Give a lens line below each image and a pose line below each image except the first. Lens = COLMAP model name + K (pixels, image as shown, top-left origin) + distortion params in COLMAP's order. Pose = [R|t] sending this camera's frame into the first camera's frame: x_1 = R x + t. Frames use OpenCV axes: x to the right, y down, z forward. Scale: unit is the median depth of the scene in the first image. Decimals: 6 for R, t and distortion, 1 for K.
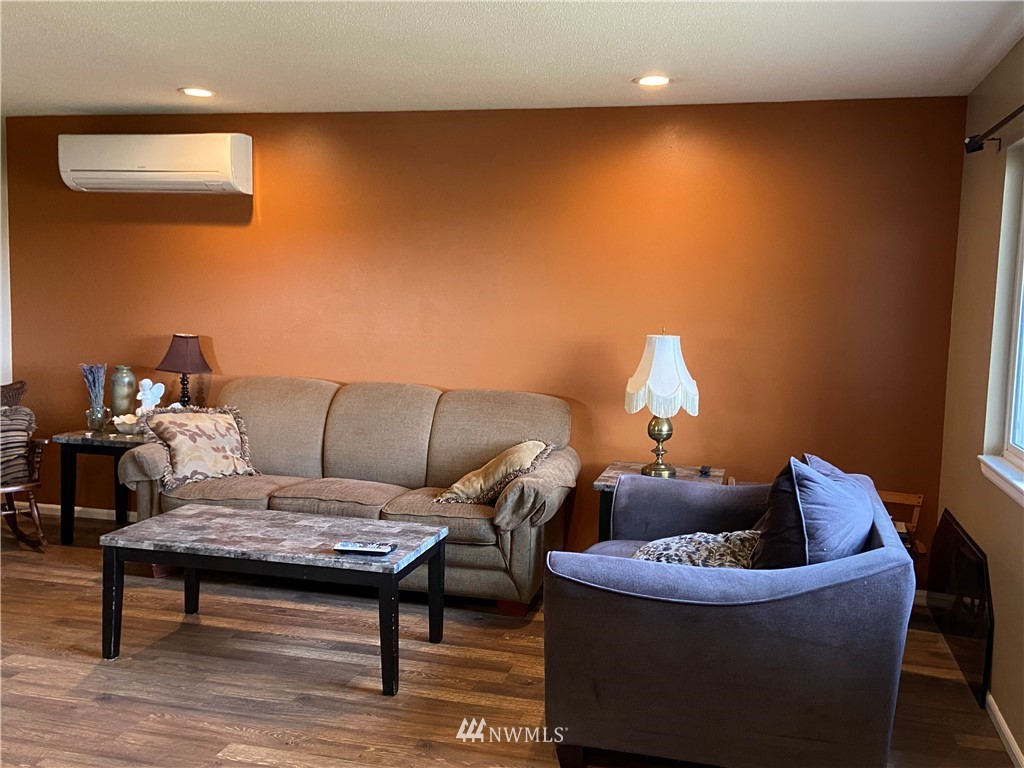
lens RADIAL K [[962.3, 0, 512.0], [0, 962.3, 384.0], [0, 0, 1]] dist [0.156982, -0.213806]
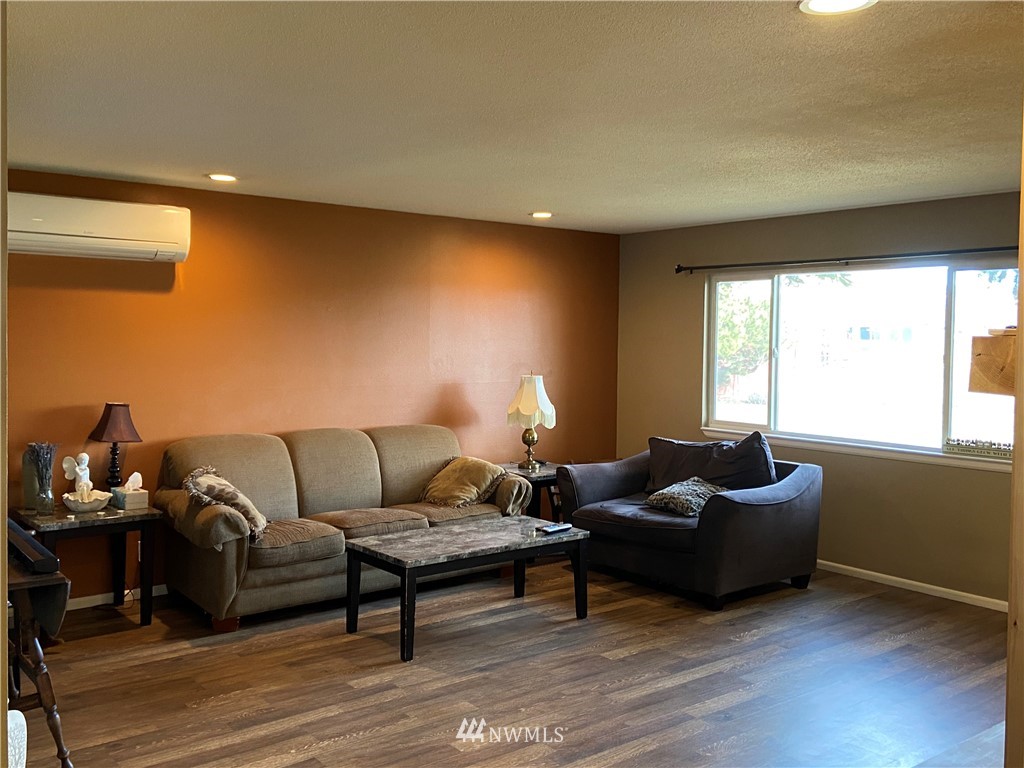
lens RADIAL K [[962.3, 0, 512.0], [0, 962.3, 384.0], [0, 0, 1]] dist [0.156982, -0.213806]
pose [[0.592475, -0.062952, 0.803126, -1.202305], [0.082737, 0.996425, 0.017068, -0.072398], [-0.801329, 0.056336, 0.595565, 0.137742]]
